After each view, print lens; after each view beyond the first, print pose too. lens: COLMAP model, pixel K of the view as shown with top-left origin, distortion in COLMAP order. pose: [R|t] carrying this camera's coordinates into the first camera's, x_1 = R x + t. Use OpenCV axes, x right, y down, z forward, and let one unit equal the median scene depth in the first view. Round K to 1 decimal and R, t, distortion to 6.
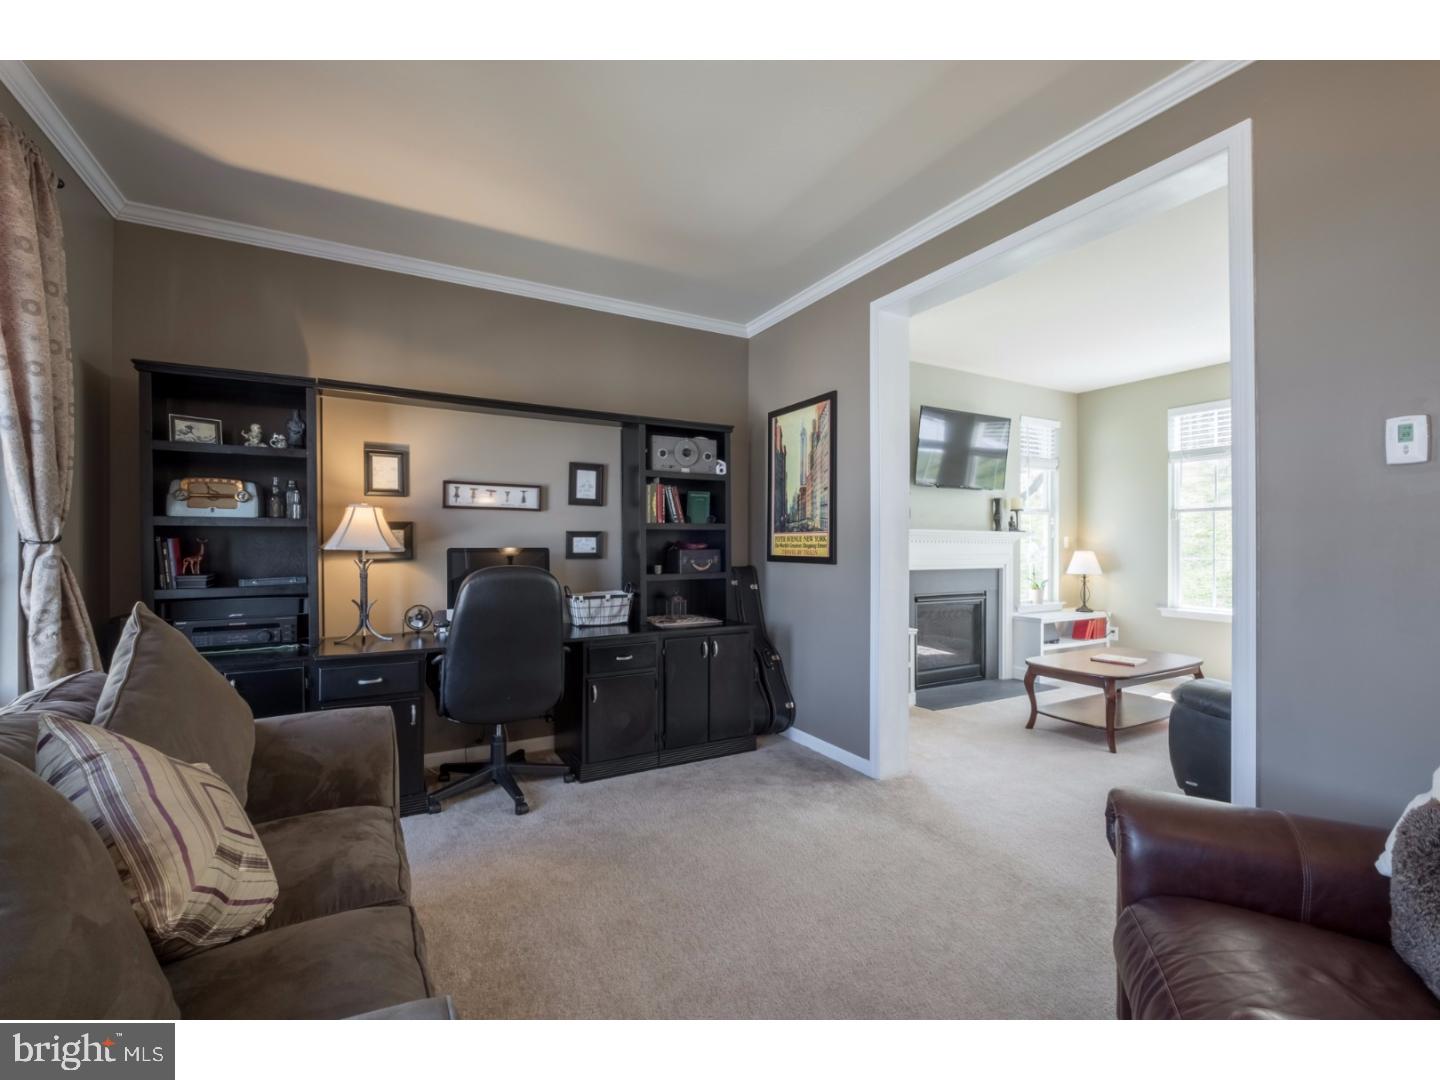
lens RADIAL K [[626.2, 0, 720.0], [0, 626.2, 540.0], [0, 0, 1]] dist [-0.003887, -0.000390]
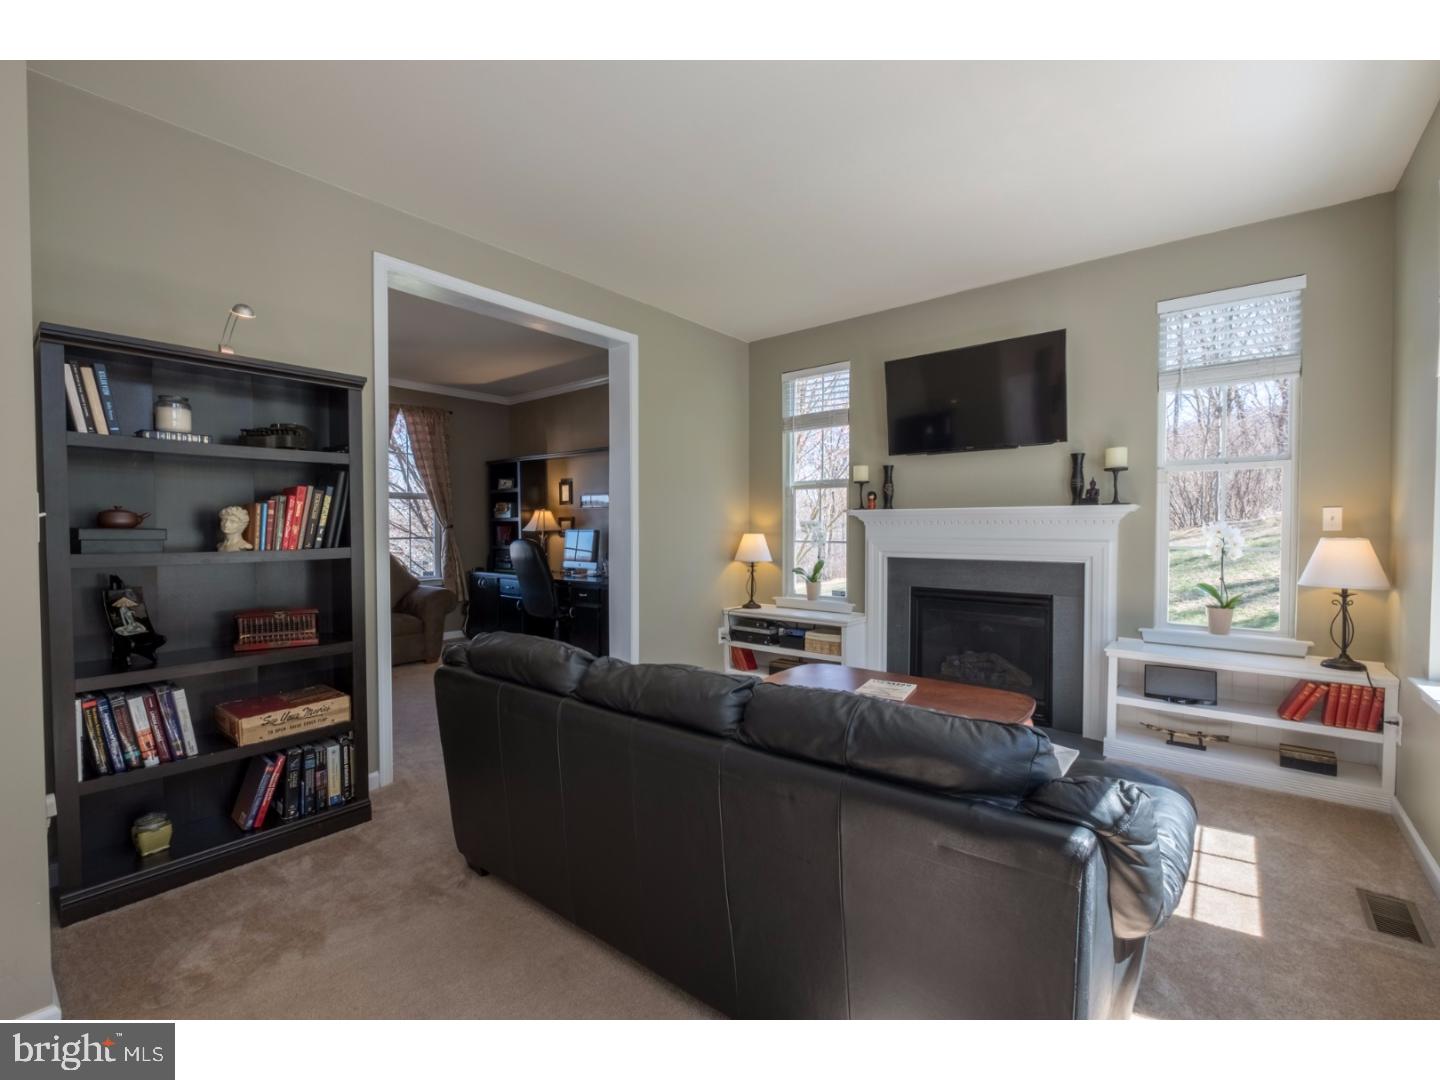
lens RADIAL K [[634.0, 0, 728.3], [0, 634.0, 541.3], [0, 0, 1]] dist [-0.005033, -0.001181]
pose [[0.368735, 0.016099, -0.929395, 1.407156], [0.009805, 0.999727, 0.021207, 0.008502], [0.929483, -0.016933, 0.368477, 0.657105]]
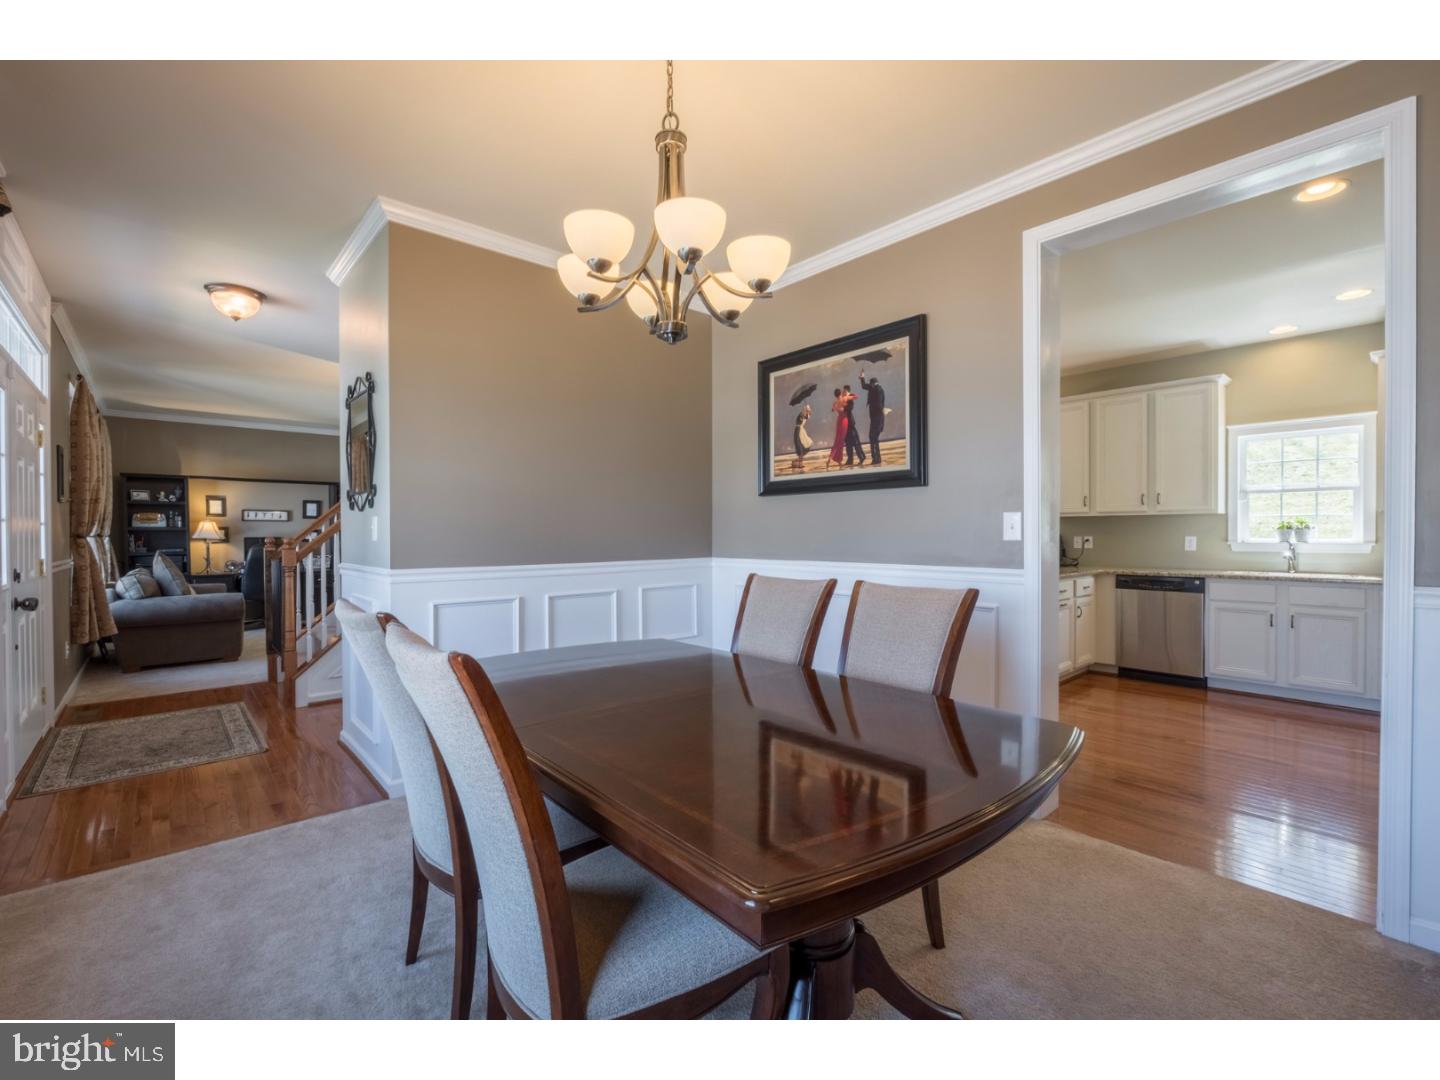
lens RADIAL K [[634.3, 0, 720.0], [0, 634.3, 540.0], [0, 0, 1]] dist [-0.014790, 0.000140]
pose [[0.974279, -0.009134, 0.225161, 0.768070], [0.005270, 0.999828, 0.017758, -0.009966], [-0.225285, -0.016115, 0.974160, -1.694681]]
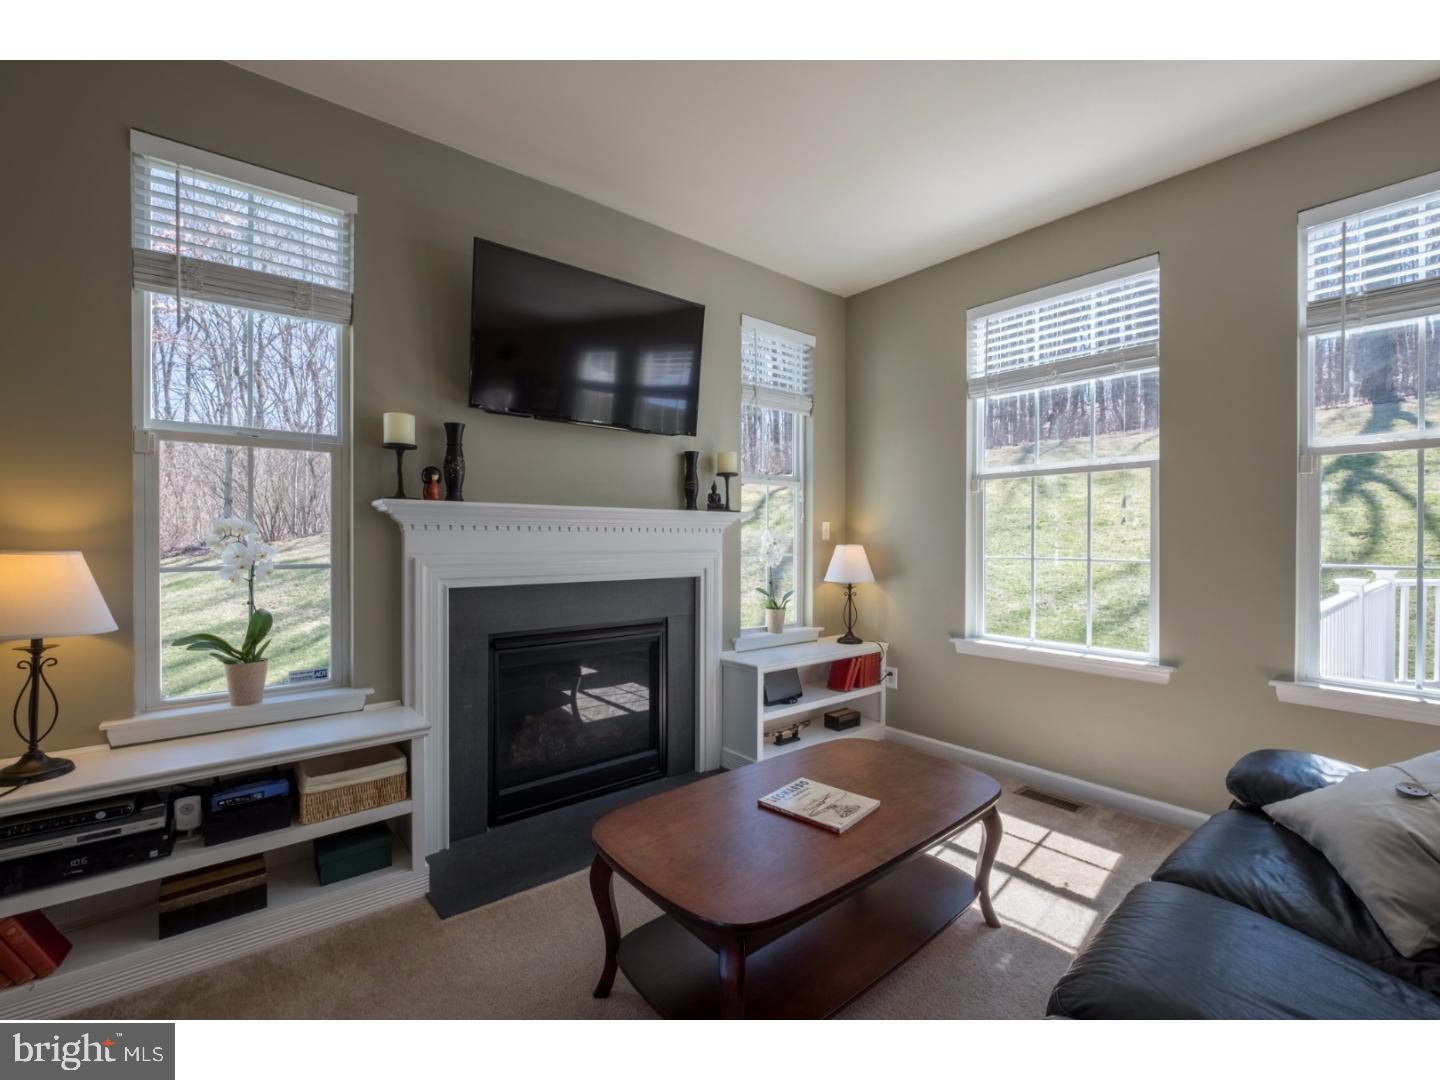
lens RADIAL K [[626.2, 0, 720.0], [0, 626.2, 540.0], [0, 0, 1]] dist [-0.003887, -0.000390]
pose [[0.982740, -0.001083, 0.184988, 0.562746], [-0.001199, 0.999925, 0.012224, 0.008314], [-0.184987, -0.012235, 0.982665, 0.681635]]
